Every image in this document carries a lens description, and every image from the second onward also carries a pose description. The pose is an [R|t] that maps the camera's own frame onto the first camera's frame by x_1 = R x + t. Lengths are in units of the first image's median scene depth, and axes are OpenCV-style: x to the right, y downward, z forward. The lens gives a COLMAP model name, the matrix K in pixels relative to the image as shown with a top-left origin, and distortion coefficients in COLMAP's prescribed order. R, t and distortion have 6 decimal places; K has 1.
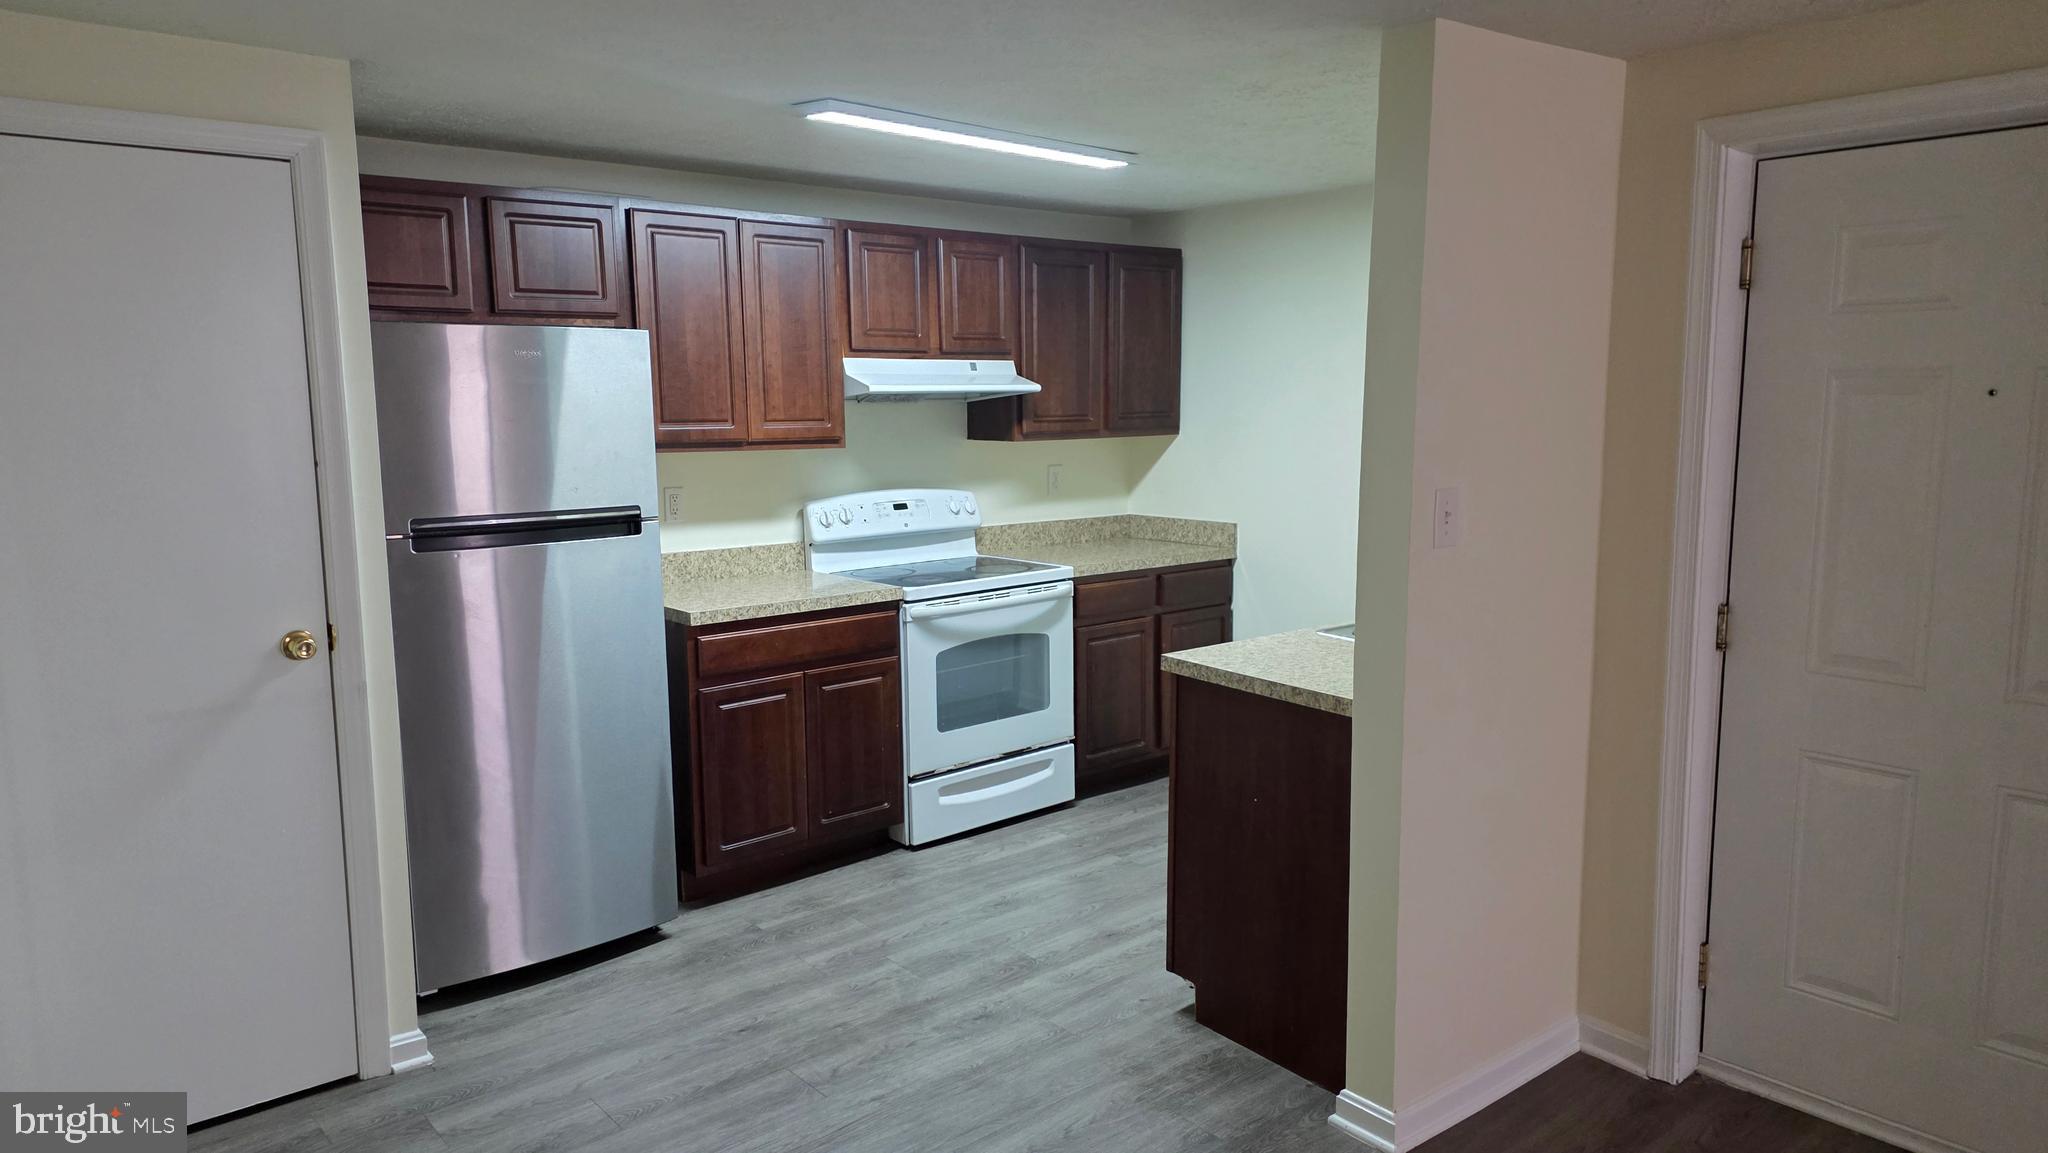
lens RADIAL K [[1310.3, 0, 1033.3], [0, 1310.3, 577.0], [0, 0, 1]] dist [0.129200, -0.254884]
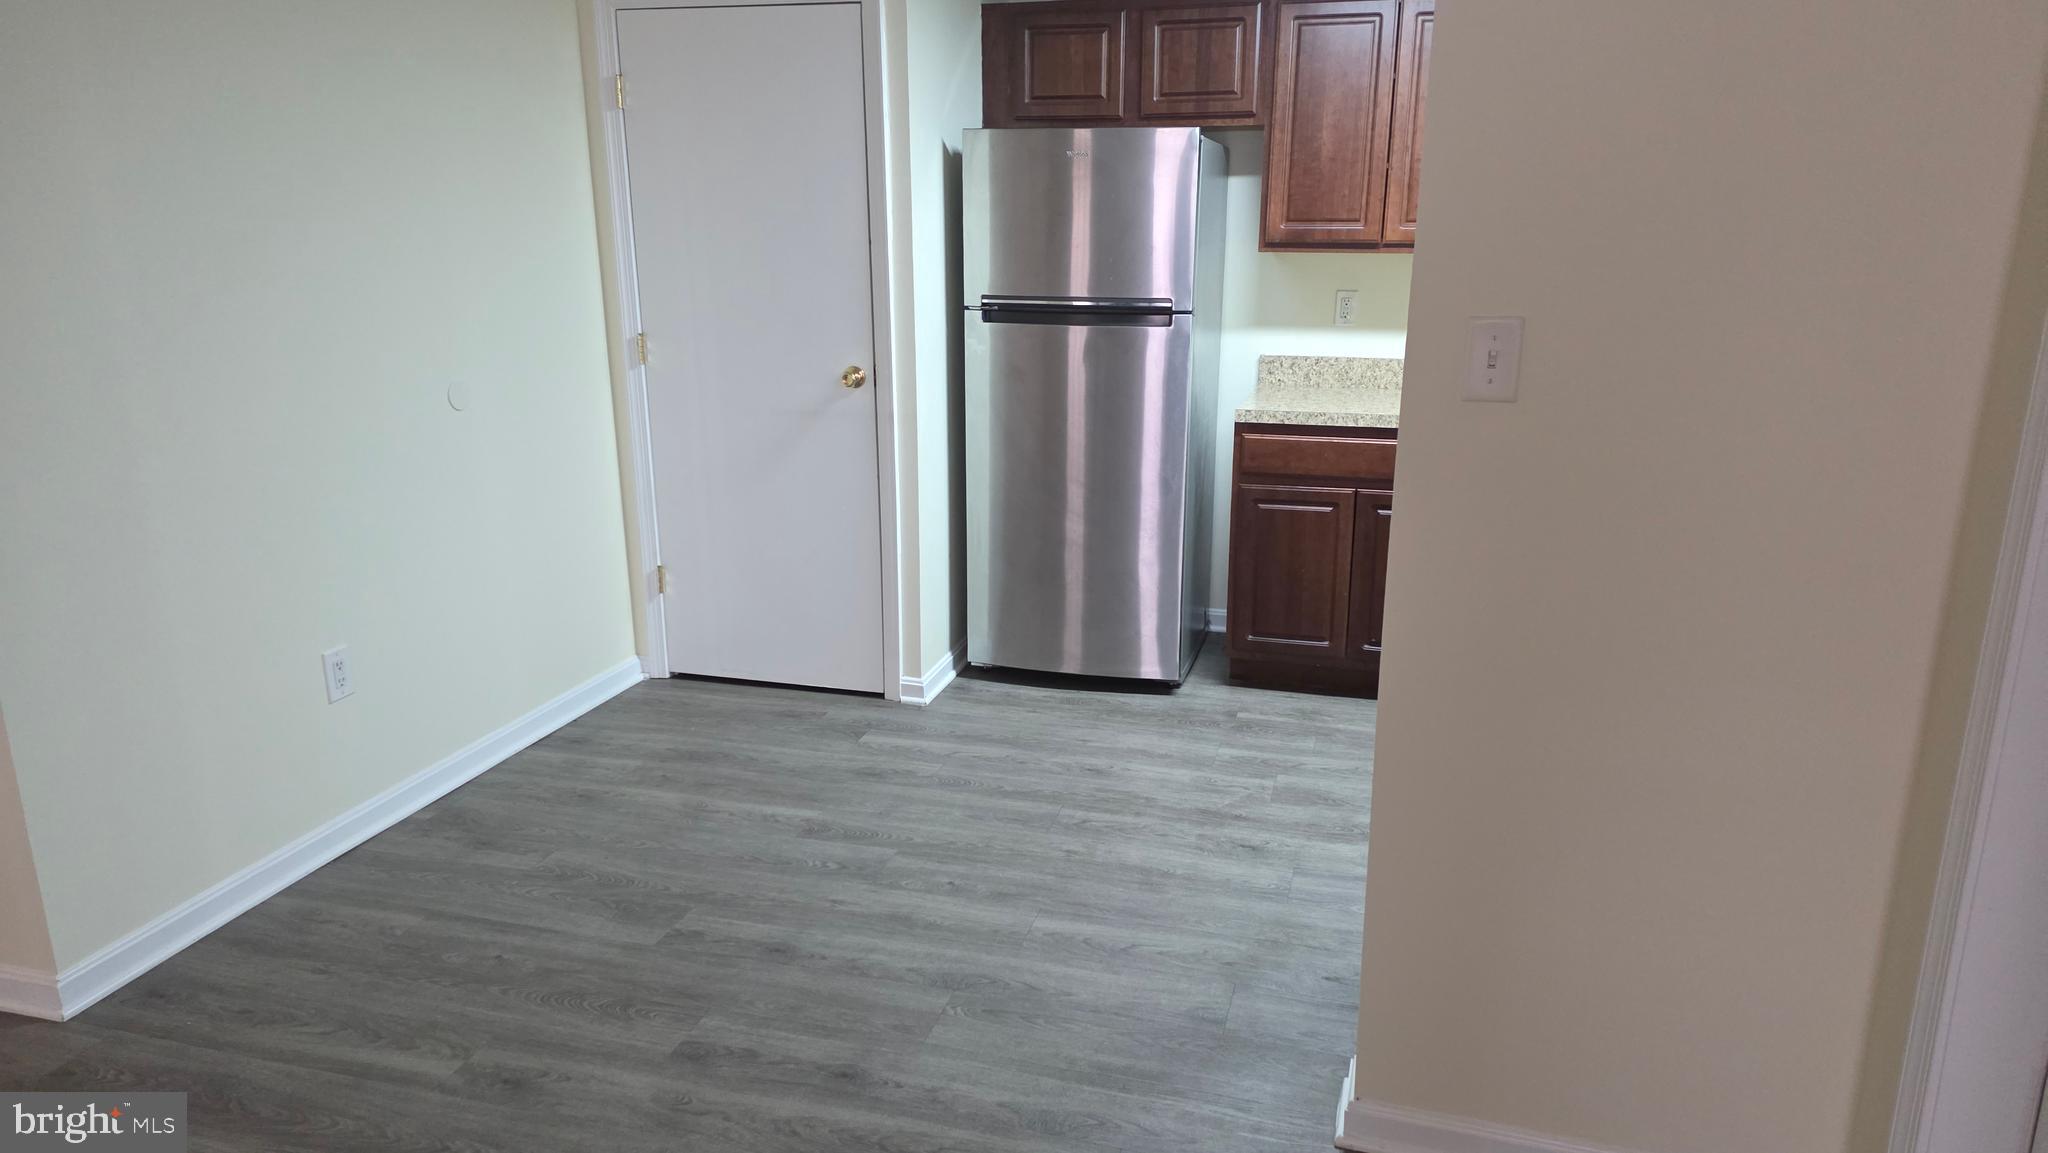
lens RADIAL K [[1310.3, 0, 1033.3], [0, 1310.3, 577.0], [0, 0, 1]] dist [0.129200, -0.254884]
pose [[0.558717, 0.232582, -0.796078, 0.499118], [-0.123449, 0.972502, 0.197484, -0.028653], [0.820119, -0.012062, 0.572066, 0.261007]]
